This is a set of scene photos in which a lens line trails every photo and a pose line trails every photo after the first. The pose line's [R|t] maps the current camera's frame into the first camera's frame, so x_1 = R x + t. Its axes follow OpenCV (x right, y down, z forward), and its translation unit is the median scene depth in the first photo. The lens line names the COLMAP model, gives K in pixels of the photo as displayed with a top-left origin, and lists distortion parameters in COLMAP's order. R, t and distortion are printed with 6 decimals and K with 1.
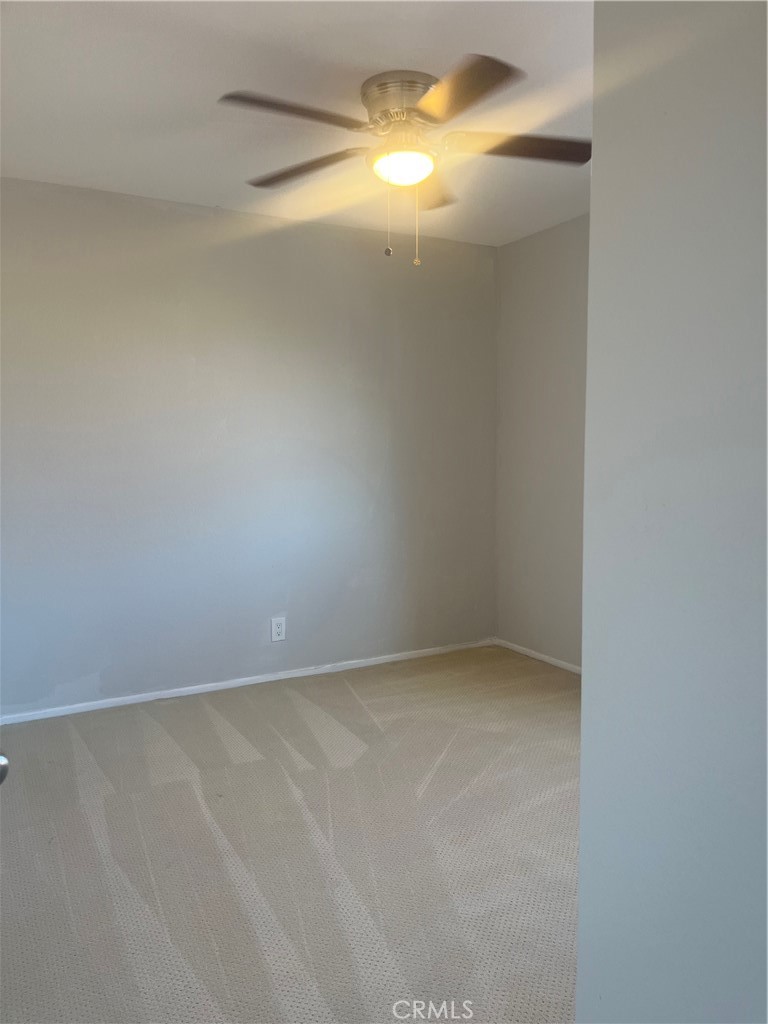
lens RADIAL K [[778.2, 0, 384.0], [0, 778.2, 512.0], [0, 0, 1]] dist [0.089011, -0.134155]
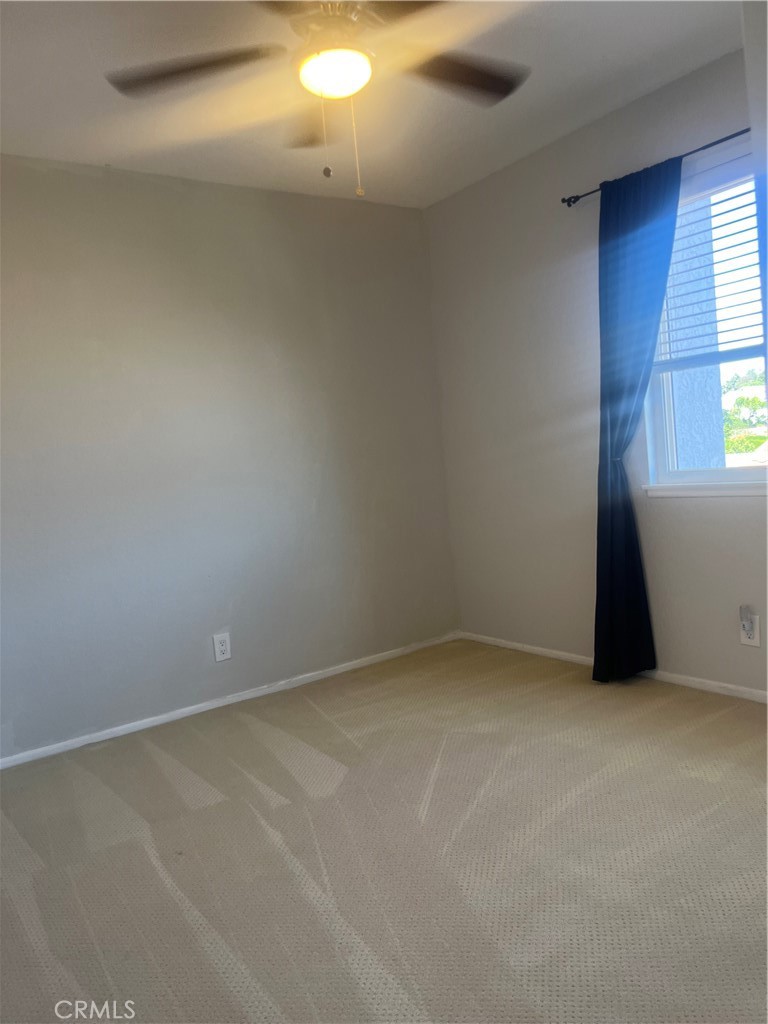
lens RADIAL K [[769.5, 0, 384.0], [0, 769.5, 512.0], [0, 0, 1]] dist [0.111349, -0.158746]
pose [[0.989563, -0.091531, 0.111302, -0.053122], [0.093520, 0.995535, -0.012773, 0.037731], [-0.109636, 0.023049, 0.993705, 0.154569]]
